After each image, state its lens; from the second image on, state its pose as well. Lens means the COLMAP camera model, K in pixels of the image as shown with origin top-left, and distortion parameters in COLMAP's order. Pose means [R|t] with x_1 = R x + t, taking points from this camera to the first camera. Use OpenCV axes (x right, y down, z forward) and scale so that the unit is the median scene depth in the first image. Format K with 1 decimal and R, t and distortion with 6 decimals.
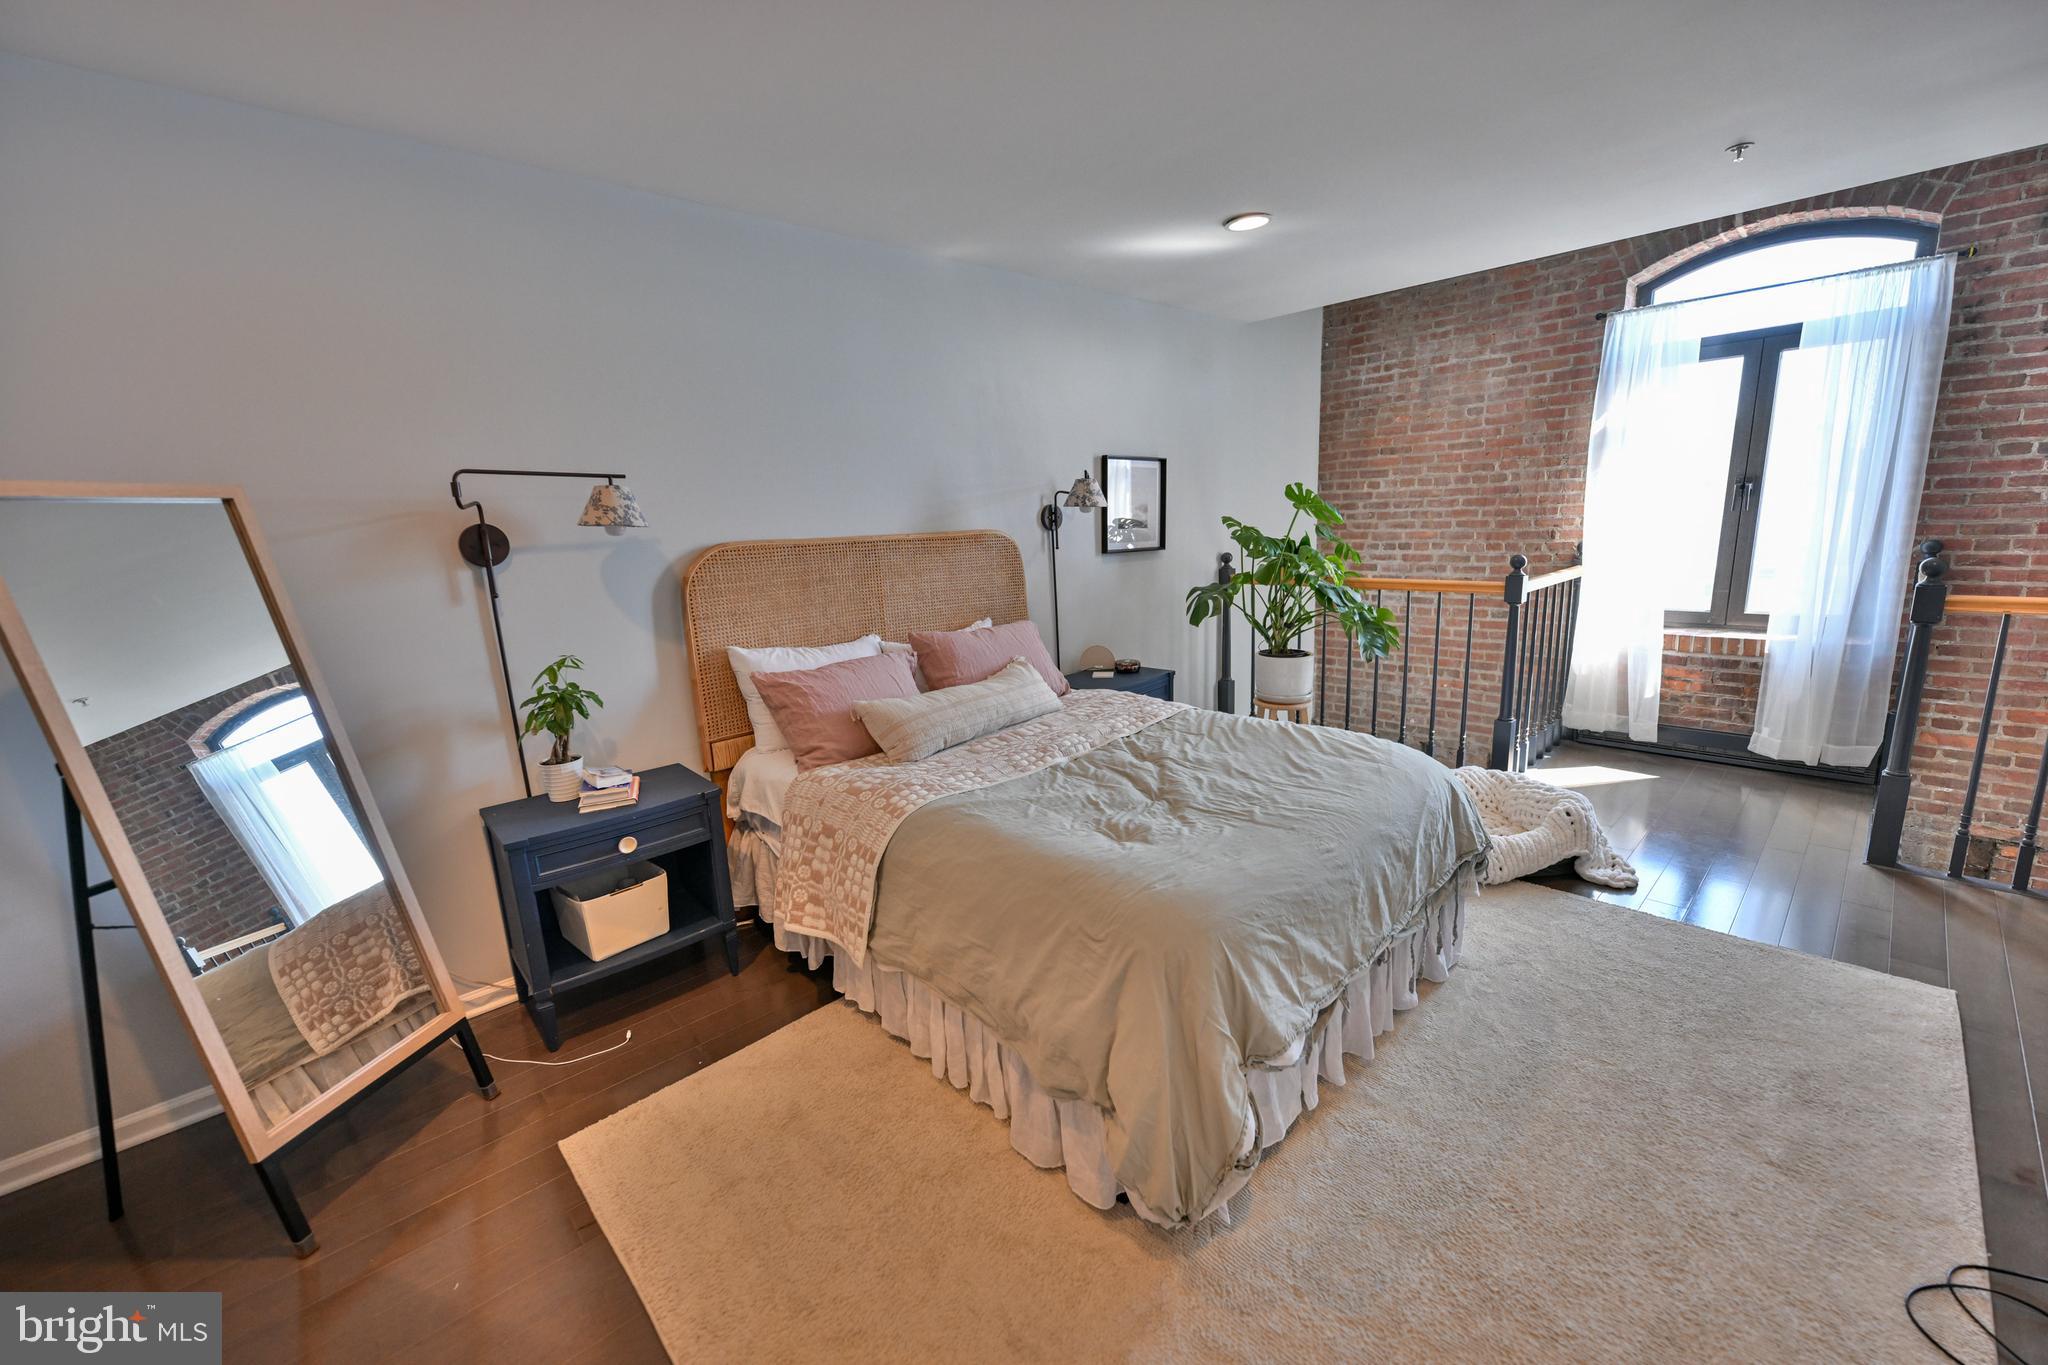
lens RADIAL K [[806.8, 0, 1021.6], [0, 806.8, 681.2], [0, 0, 1]] dist [-0.000822, 0.000196]
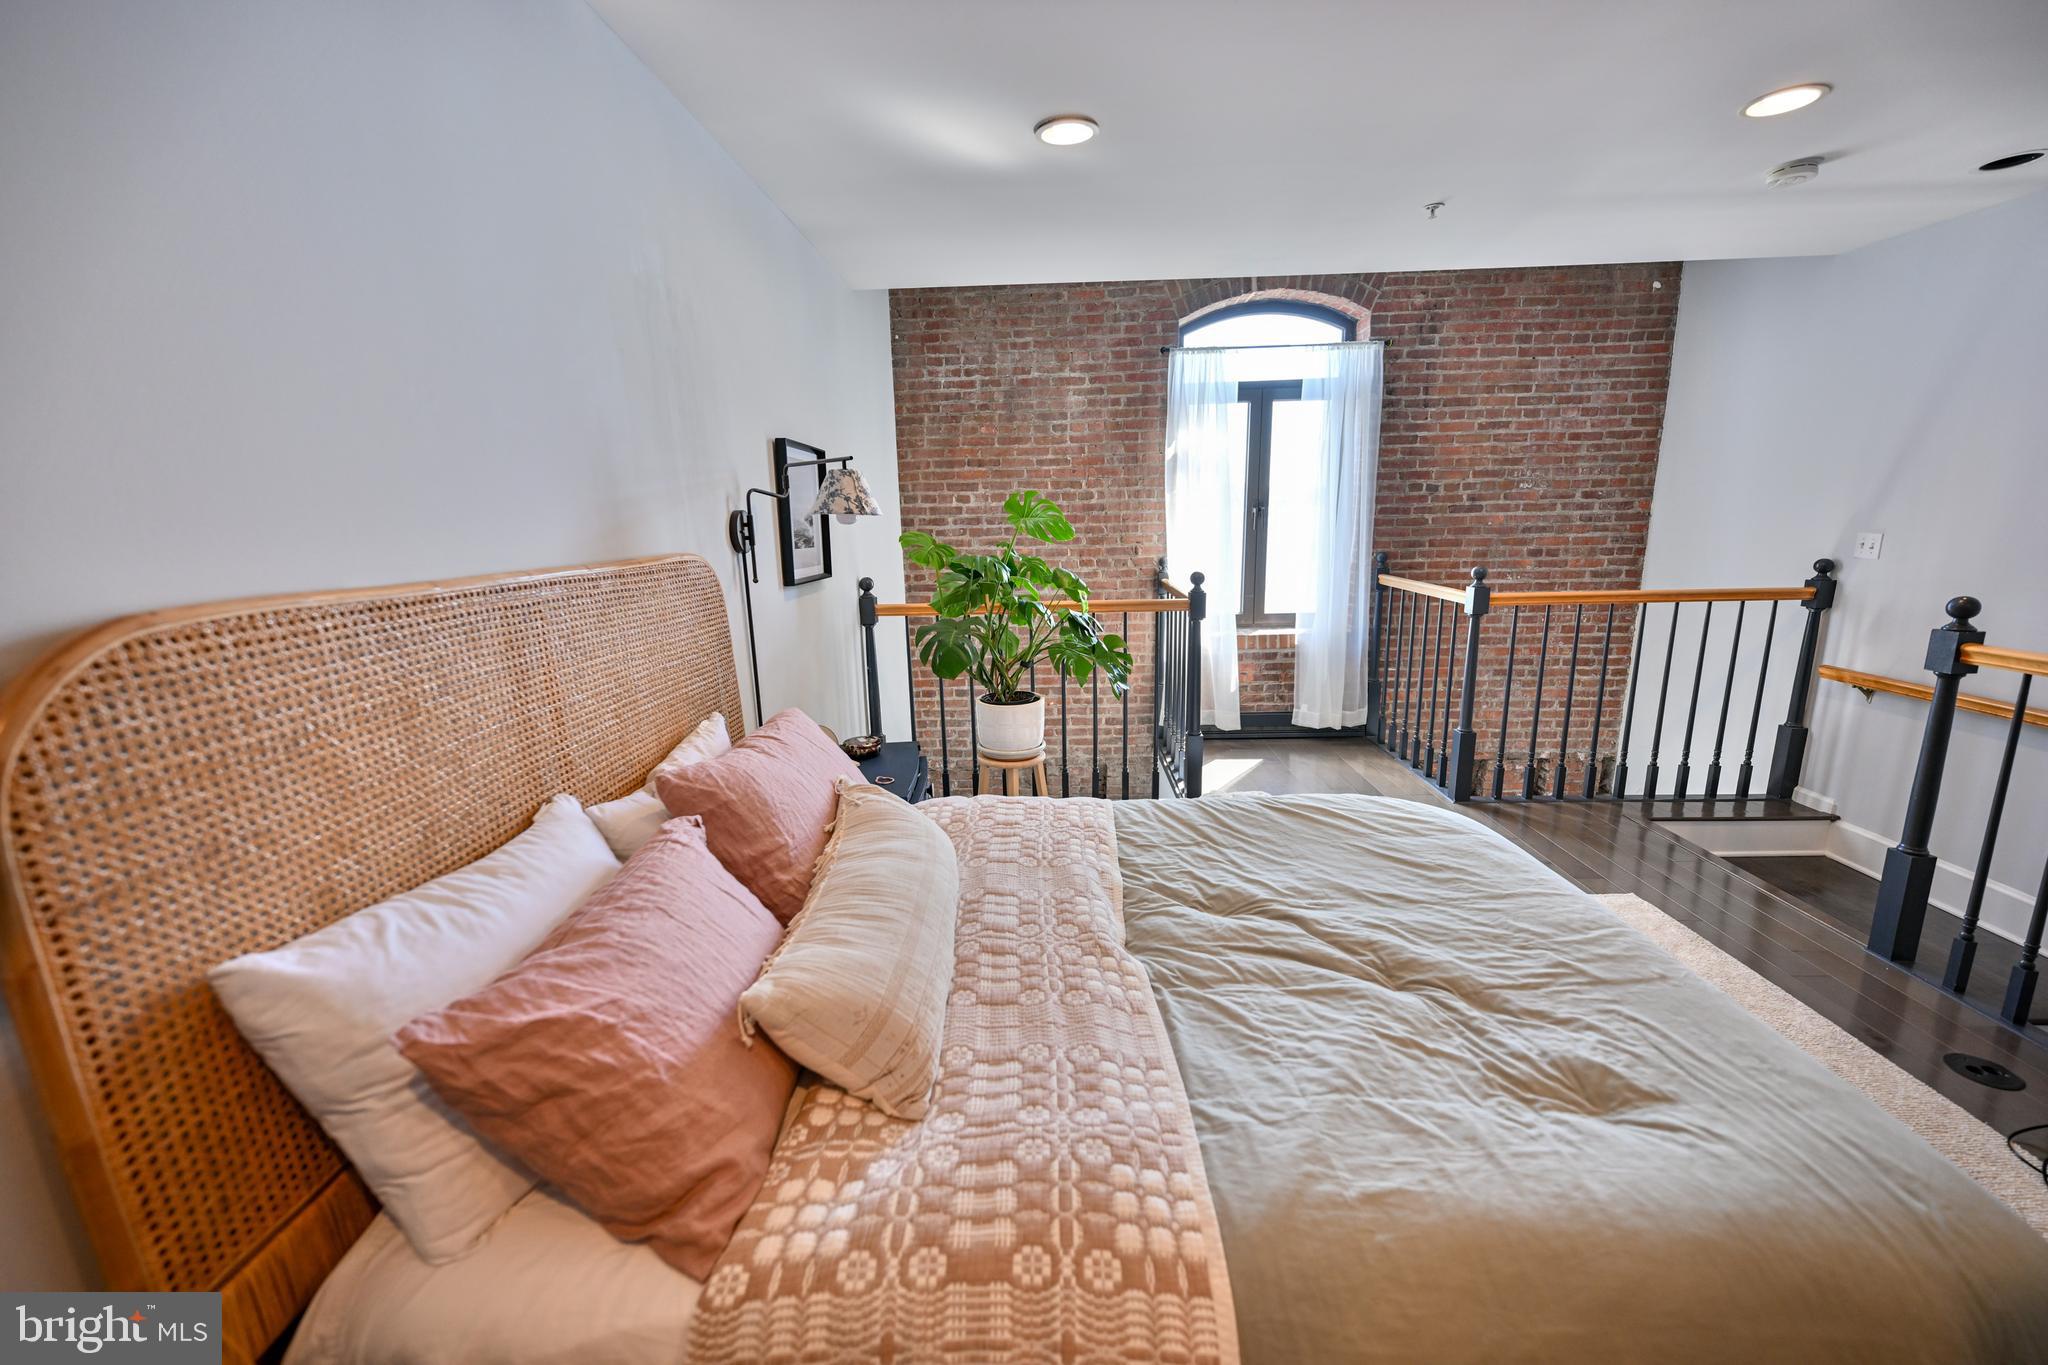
lens RADIAL K [[806.8, 0, 1018.9], [0, 806.8, 681.6], [0, 0, 1]] dist [-0.000822, 0.000196]
pose [[0.709997, -0.122552, 0.693459, -0.235775], [0.136317, 0.990033, 0.035395, -0.078289], [-0.690884, 0.069400, 0.719626, 0.397396]]
